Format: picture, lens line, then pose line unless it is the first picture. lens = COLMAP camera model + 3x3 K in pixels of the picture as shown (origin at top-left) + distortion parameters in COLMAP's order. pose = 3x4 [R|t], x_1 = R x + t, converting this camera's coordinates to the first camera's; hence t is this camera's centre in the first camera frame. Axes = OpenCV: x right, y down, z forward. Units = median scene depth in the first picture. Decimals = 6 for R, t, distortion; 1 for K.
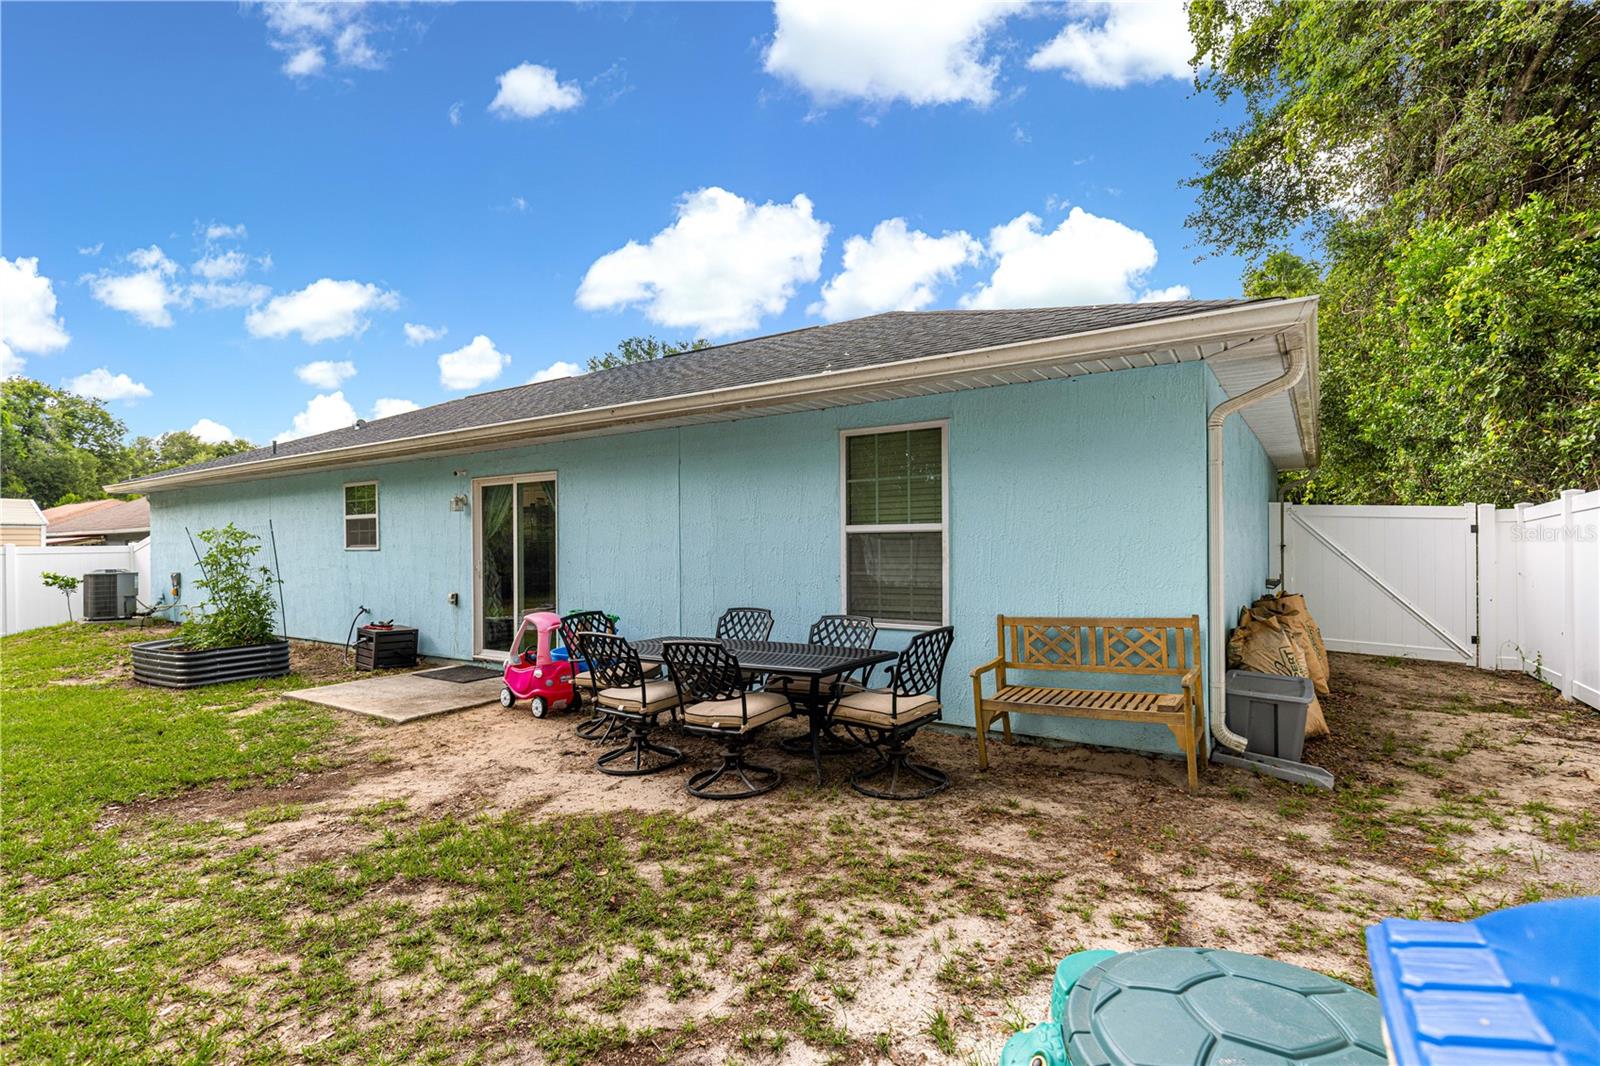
lens RADIAL K [[716.9, 0, 809.0], [0, 716.9, 535.1], [0, 0, 1]] dist [0.008711, -0.001549]
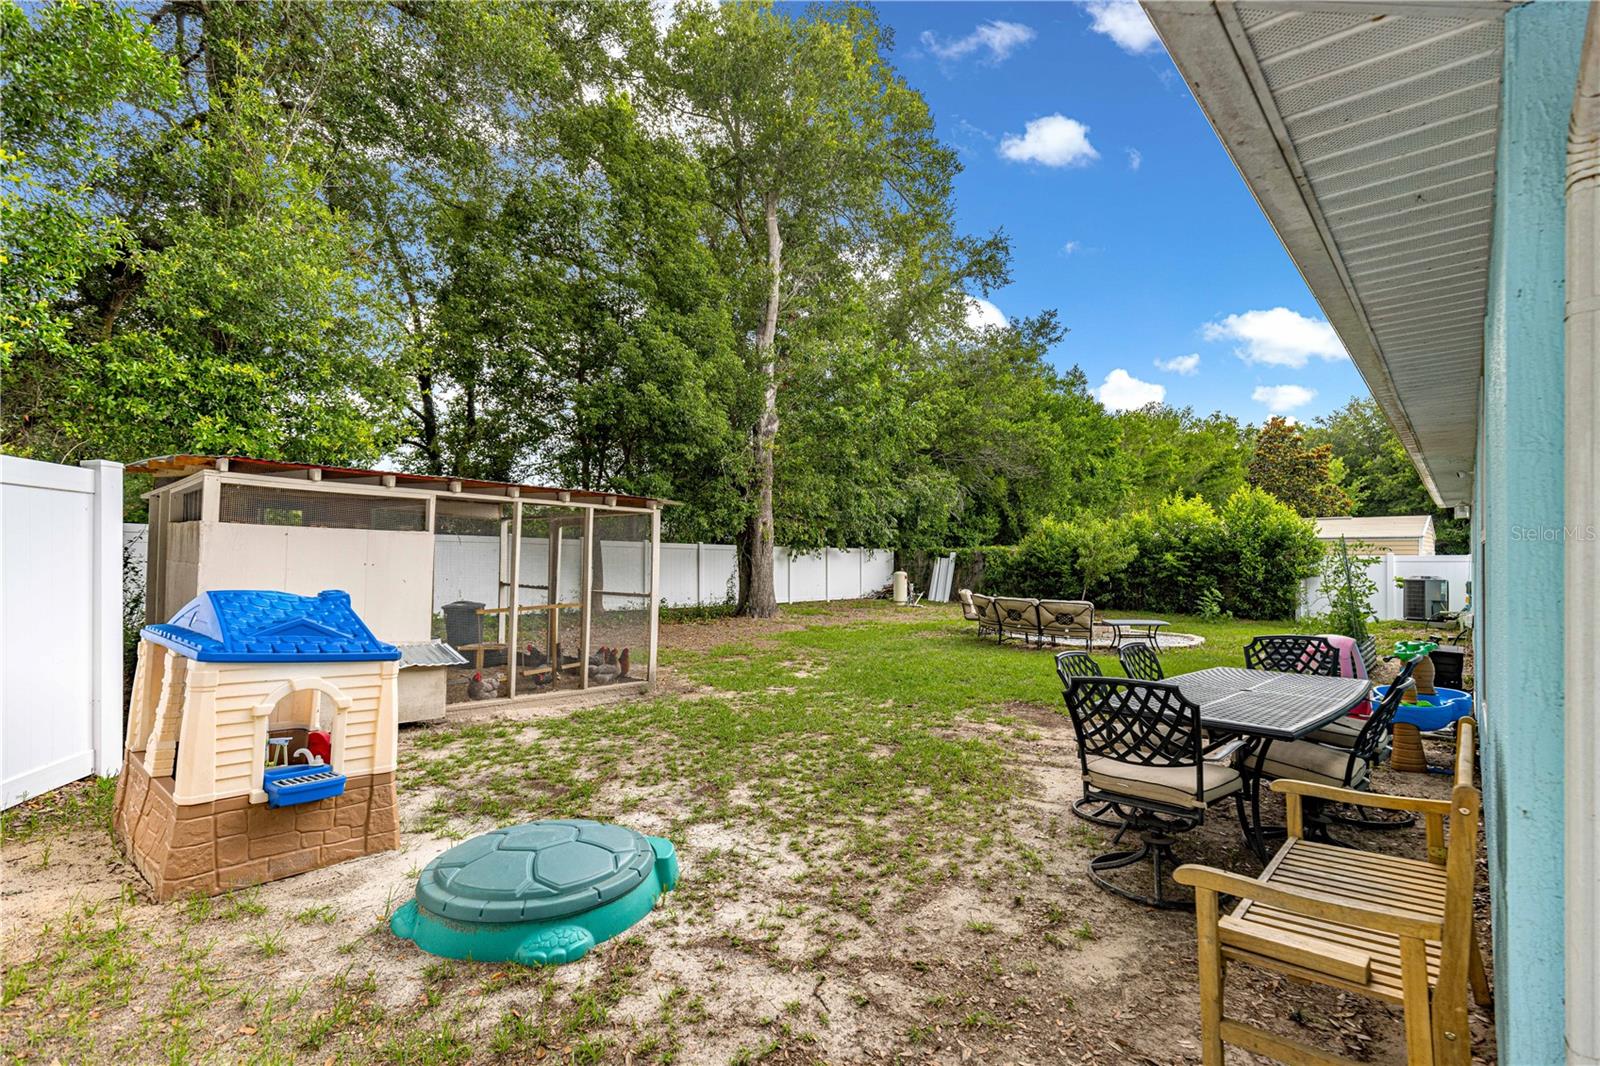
lens RADIAL K [[716.9, 0, 809.0], [0, 716.9, 535.1], [0, 0, 1]] dist [0.008711, -0.001549]
pose [[-0.105618, -0.022759, -0.994146, 1.274730], [0.012234, 0.999633, -0.024184, 0.007345], [0.994332, -0.014717, -0.105300, 1.030055]]
